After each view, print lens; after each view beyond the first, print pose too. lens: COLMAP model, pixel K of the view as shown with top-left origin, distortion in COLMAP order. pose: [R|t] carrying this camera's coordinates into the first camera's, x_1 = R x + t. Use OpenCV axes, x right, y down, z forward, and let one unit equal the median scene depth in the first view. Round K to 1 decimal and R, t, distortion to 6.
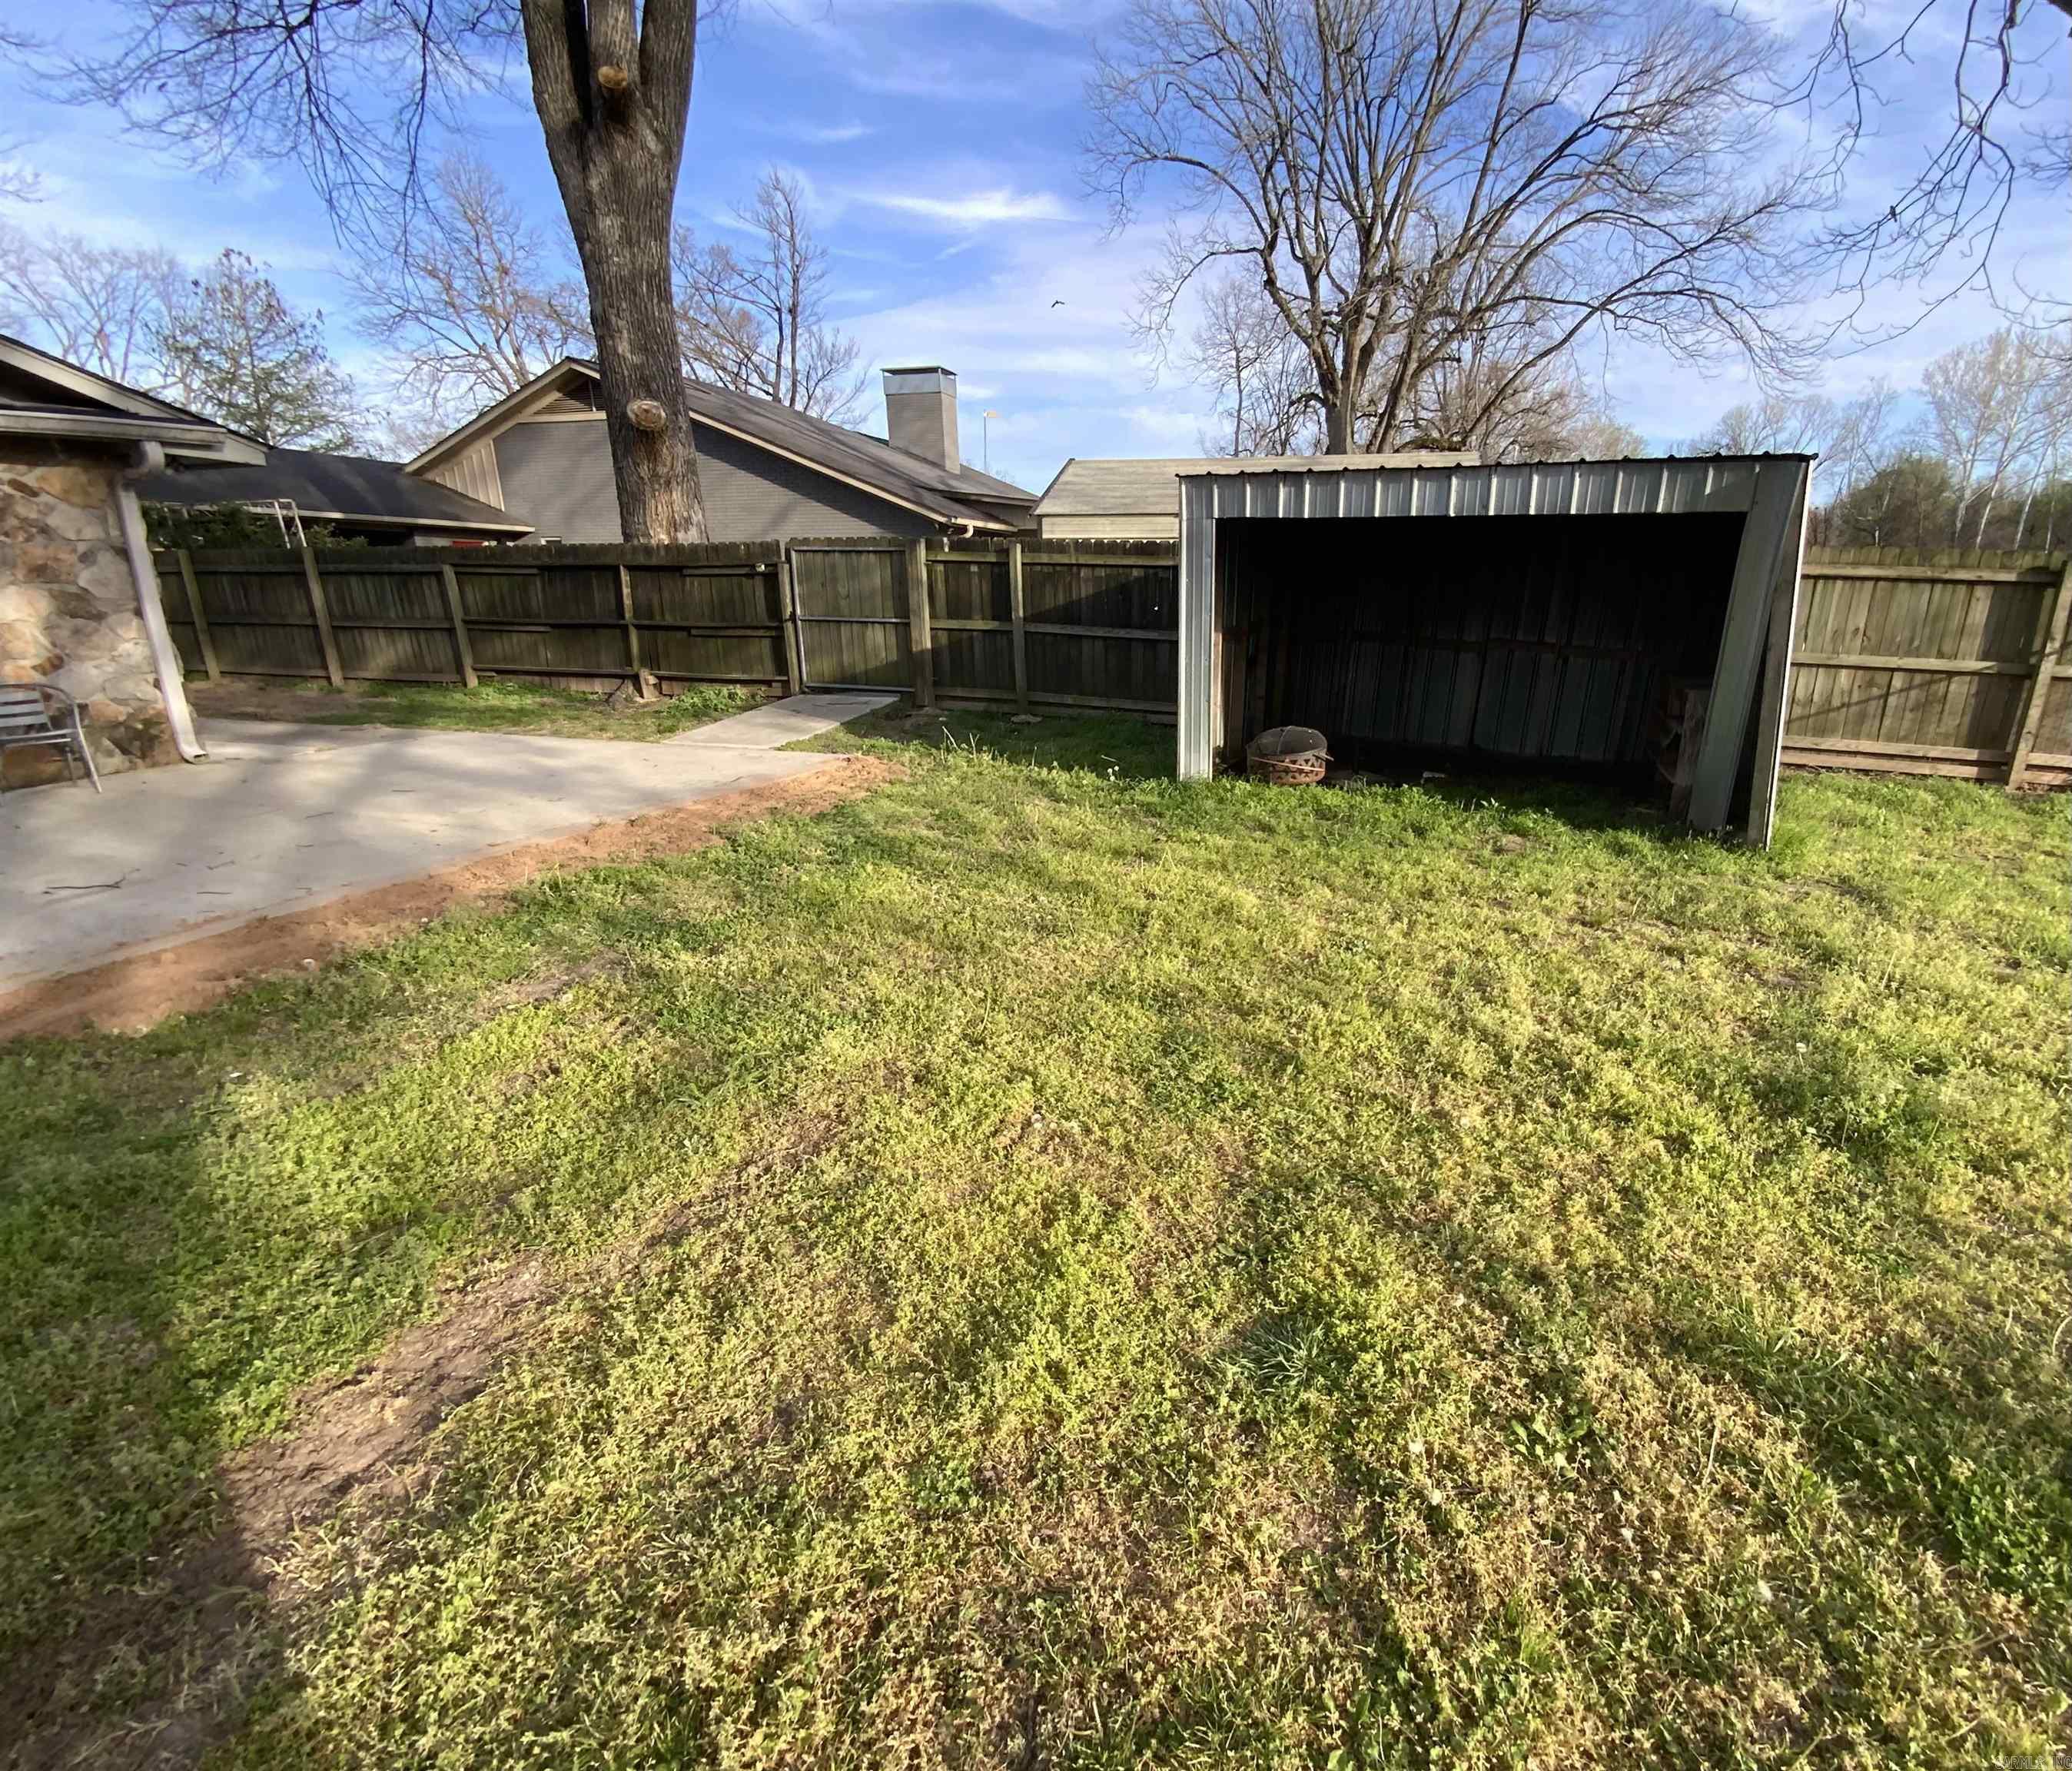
lens RADIAL K [[879.4, 0, 1126.9], [0, 879.4, 874.3], [0, 0, 1]] dist [0.012786, -0.013315]
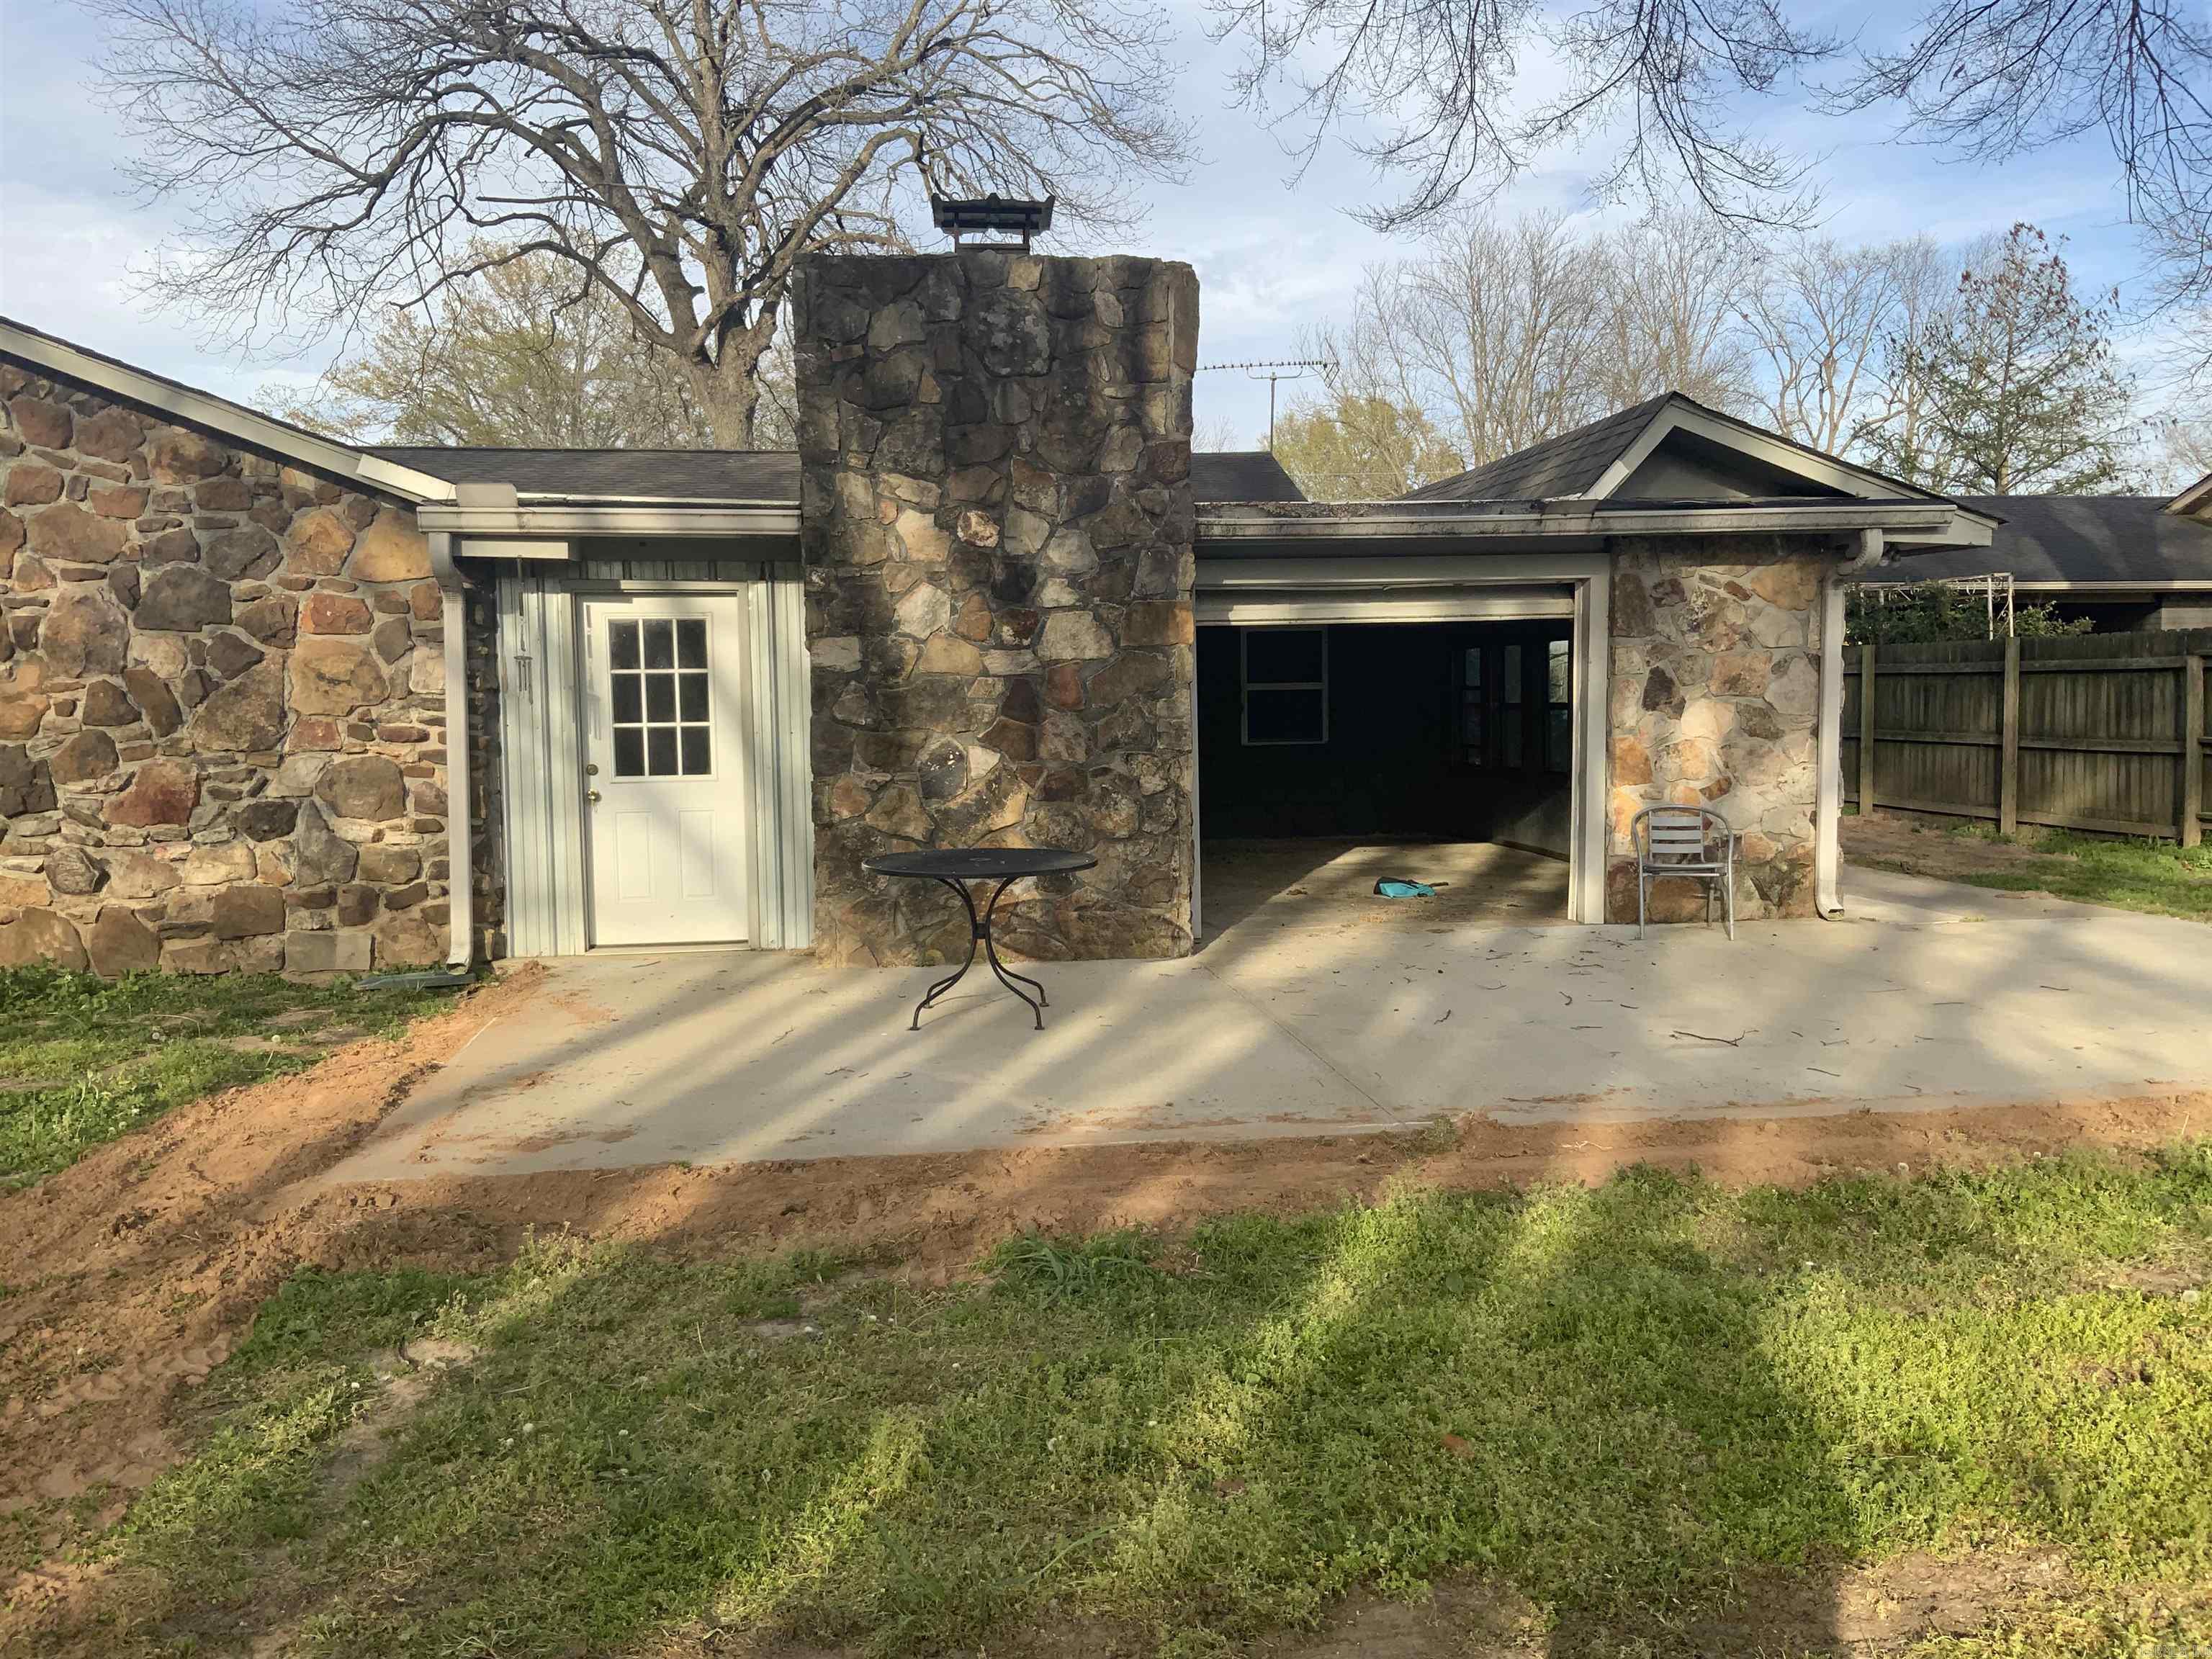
lens RADIAL K [[1823.0, 0, 1106.0], [0, 1823.0, 829.5], [0, 0, 1]] dist [0.066858, -0.135611]
pose [[0.385355, 0.051541, -0.921328, 0.184710], [-0.251979, 0.966370, -0.051332, 0.040537], [0.887698, 0.251936, 0.385383, -0.213556]]
